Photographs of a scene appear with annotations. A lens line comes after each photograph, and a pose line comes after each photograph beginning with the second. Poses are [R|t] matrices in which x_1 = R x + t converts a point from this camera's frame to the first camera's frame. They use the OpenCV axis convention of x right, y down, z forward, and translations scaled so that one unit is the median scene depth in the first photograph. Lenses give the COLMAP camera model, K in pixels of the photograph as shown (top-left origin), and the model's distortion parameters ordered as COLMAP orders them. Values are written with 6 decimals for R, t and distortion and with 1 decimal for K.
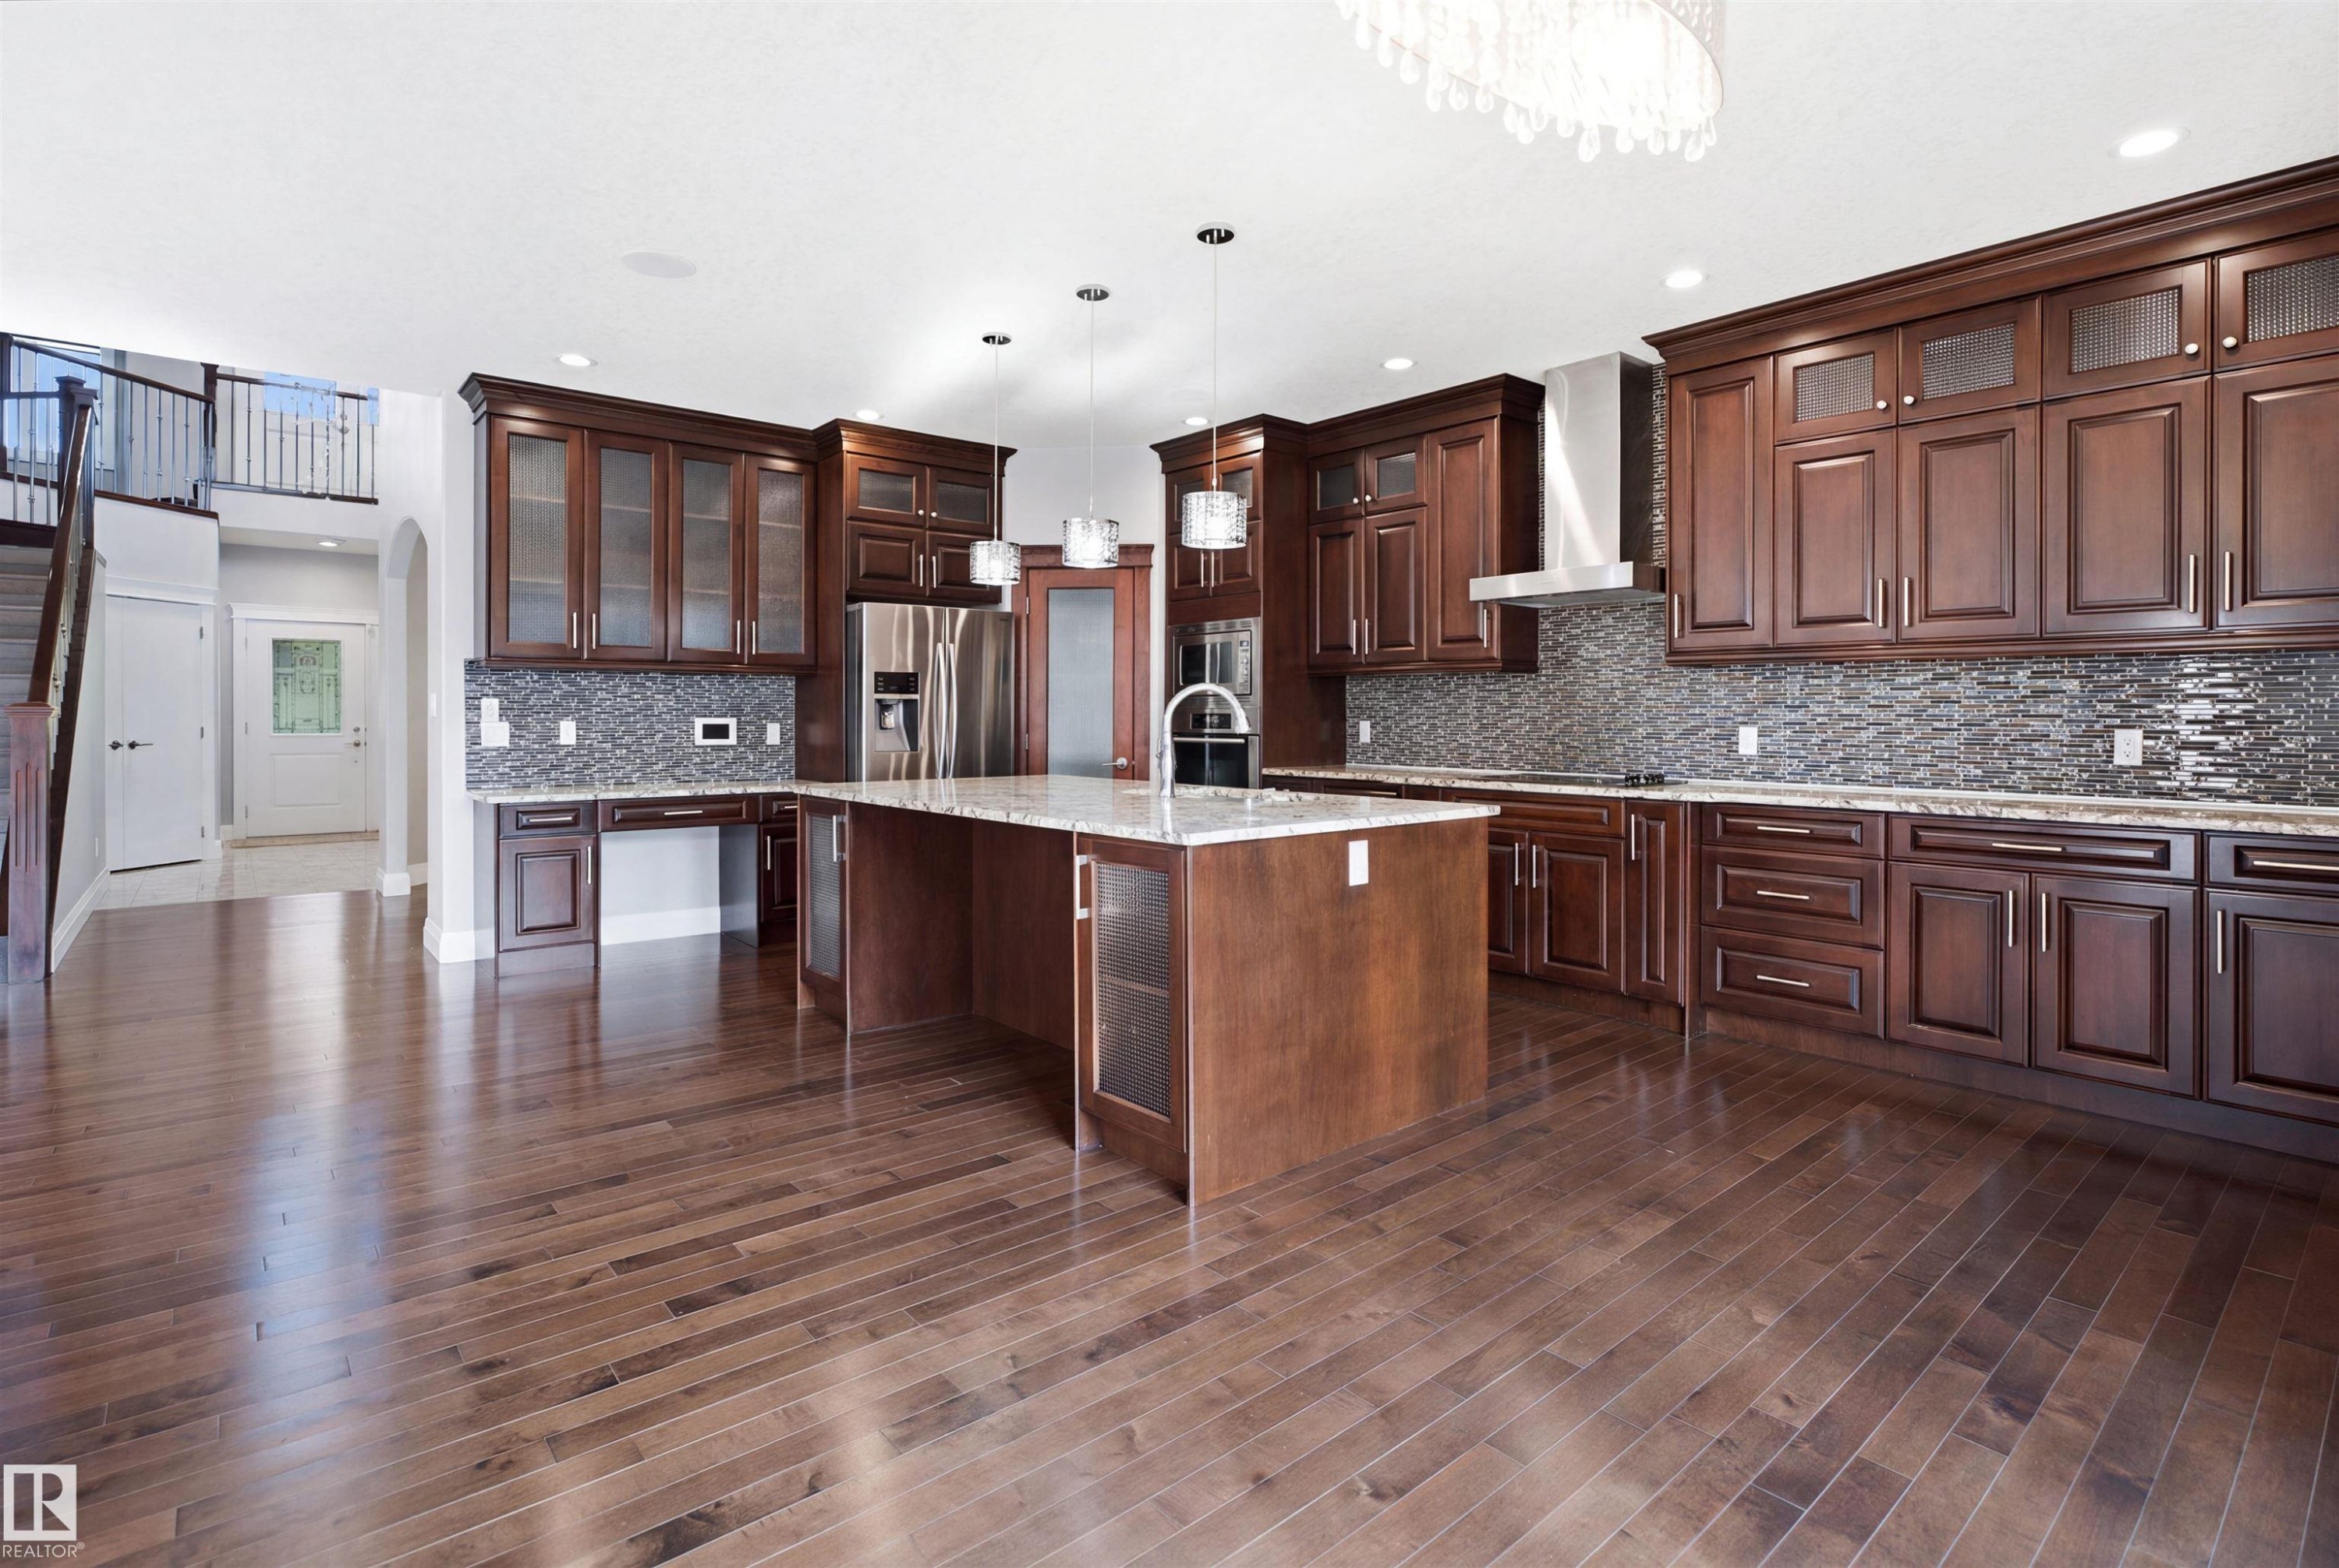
lens RADIAL K [[1111.3, 0, 1165.4], [0, 1111.3, 711.3], [0, 0, 1]] dist [-0.024369, -0.000179]
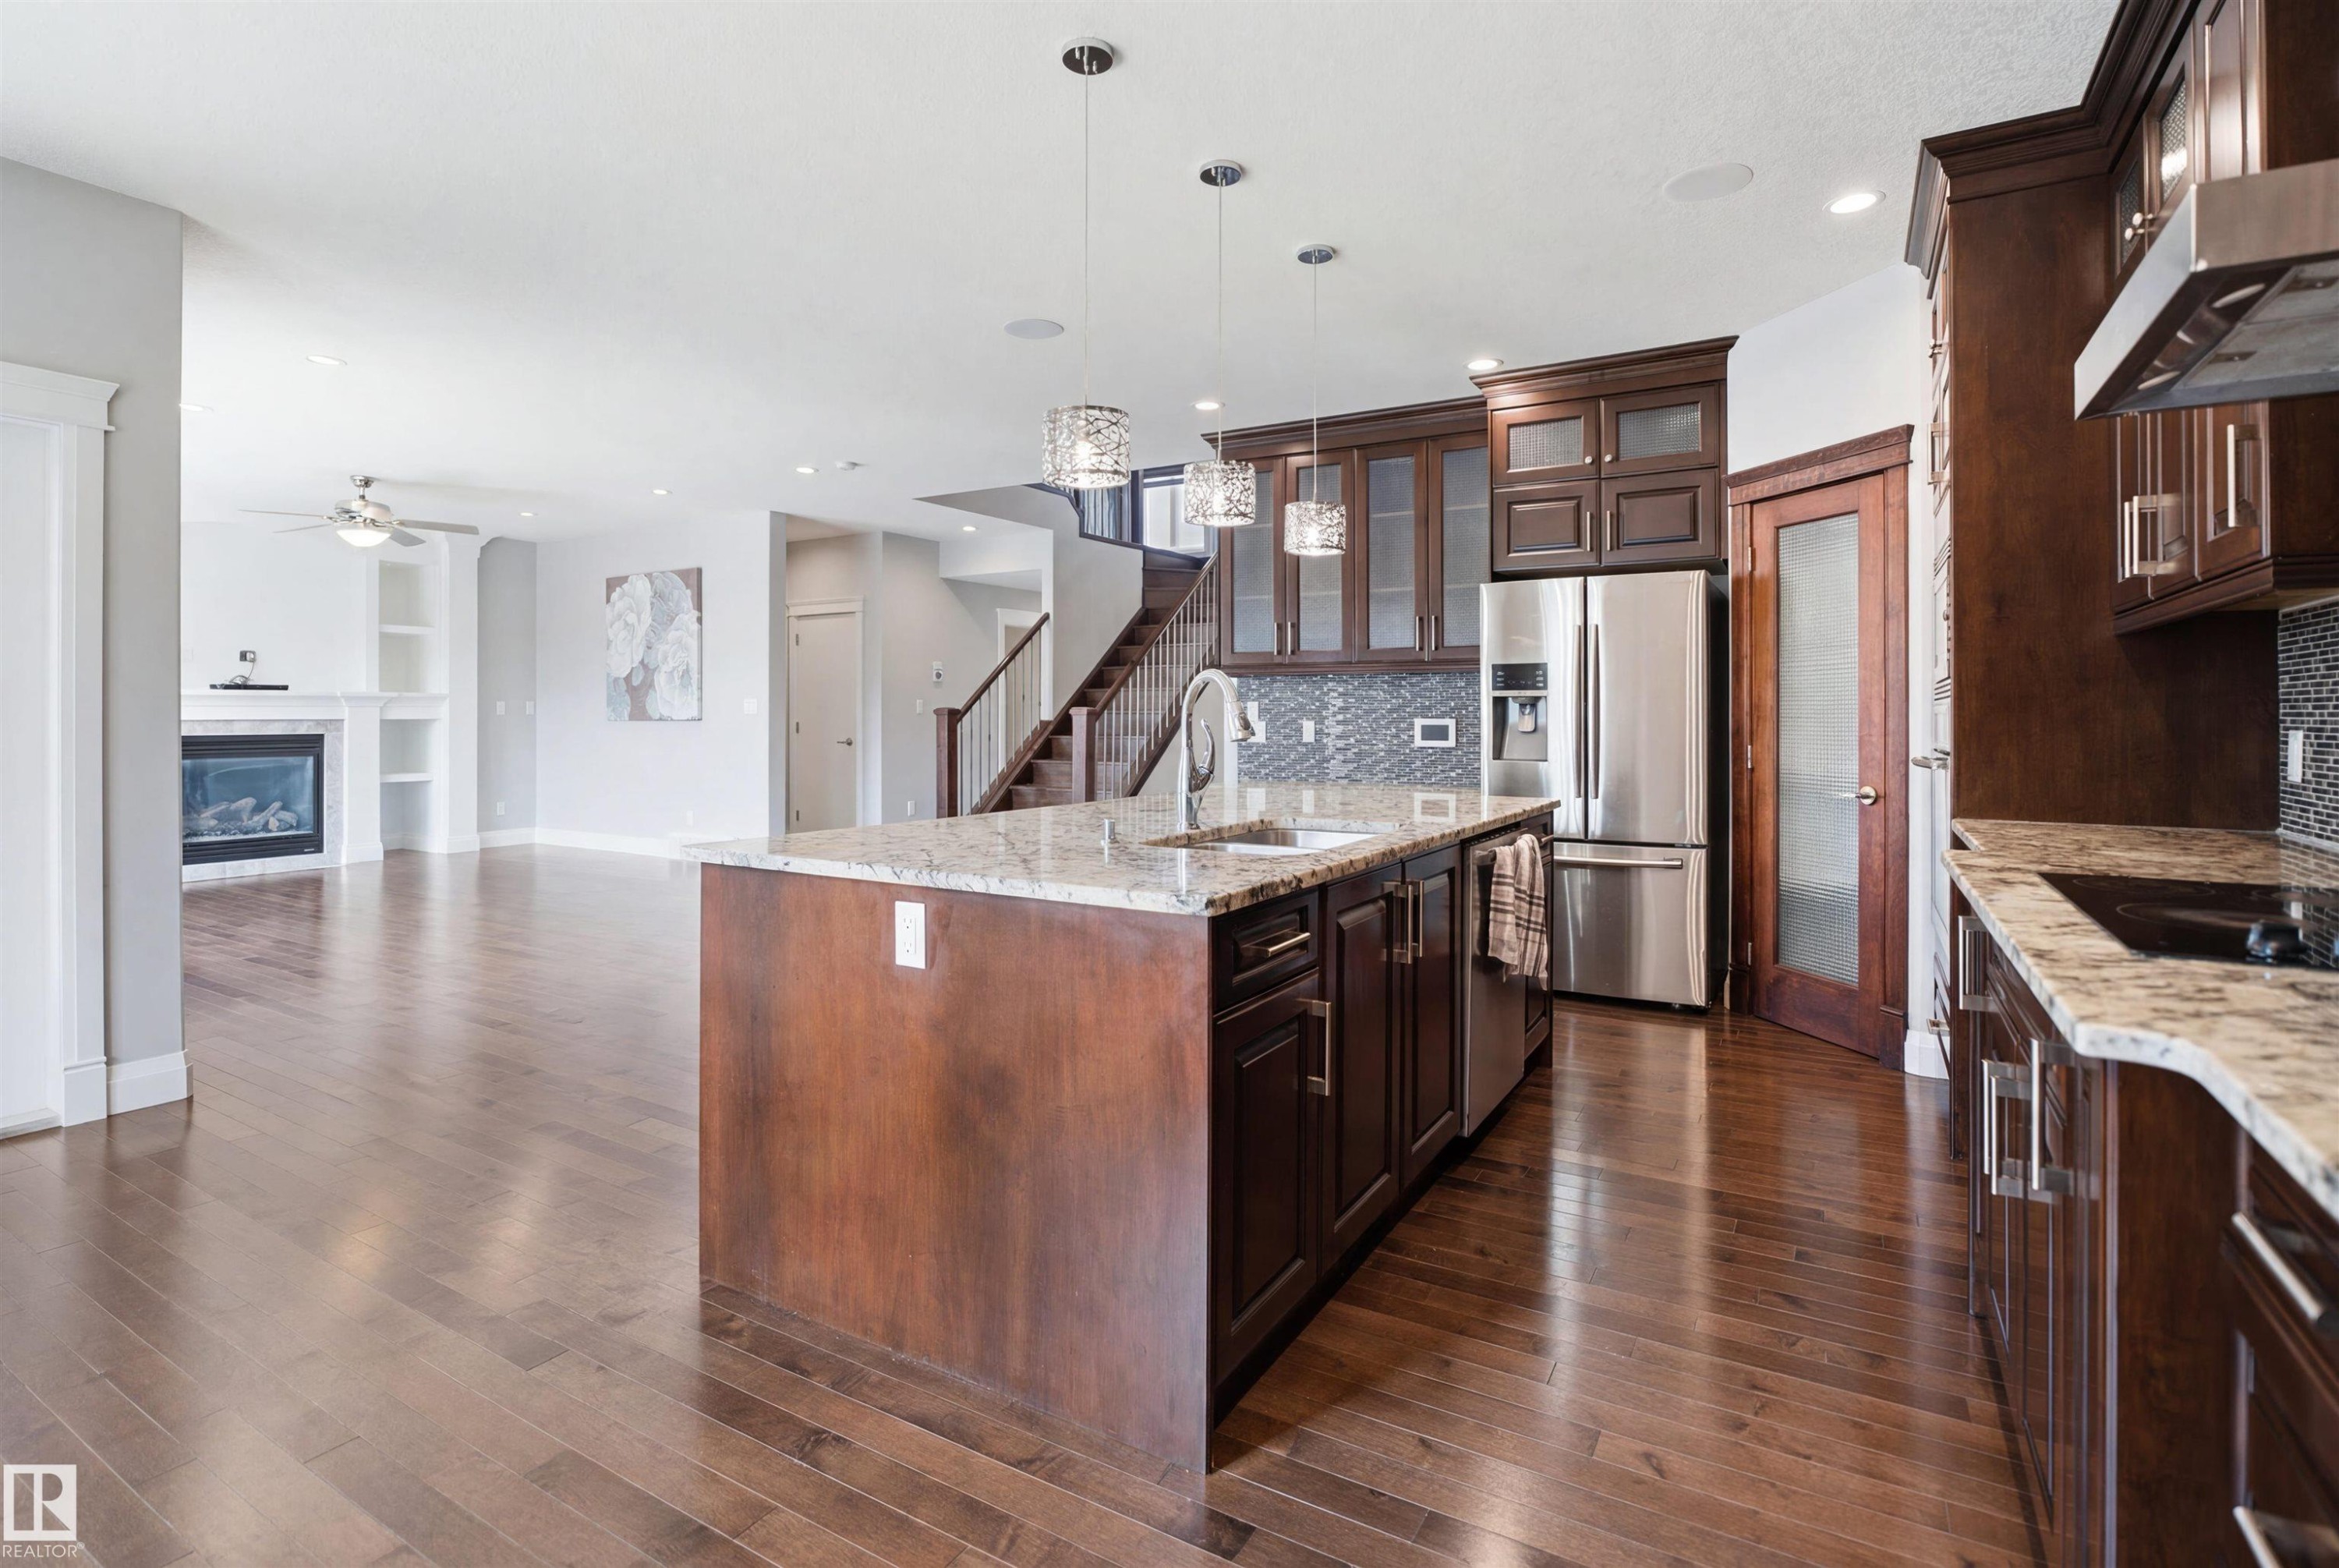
lens RADIAL K [[1111.3, 0, 1165.4], [0, 1111.3, 711.3], [0, 0, 1]] dist [-0.024369, -0.000179]
pose [[0.326014, -0.003307, -0.945359, 0.430685], [0.001814, 0.999994, -0.002872, 0.002010], [0.945363, -0.000778, 0.326018, 0.465851]]
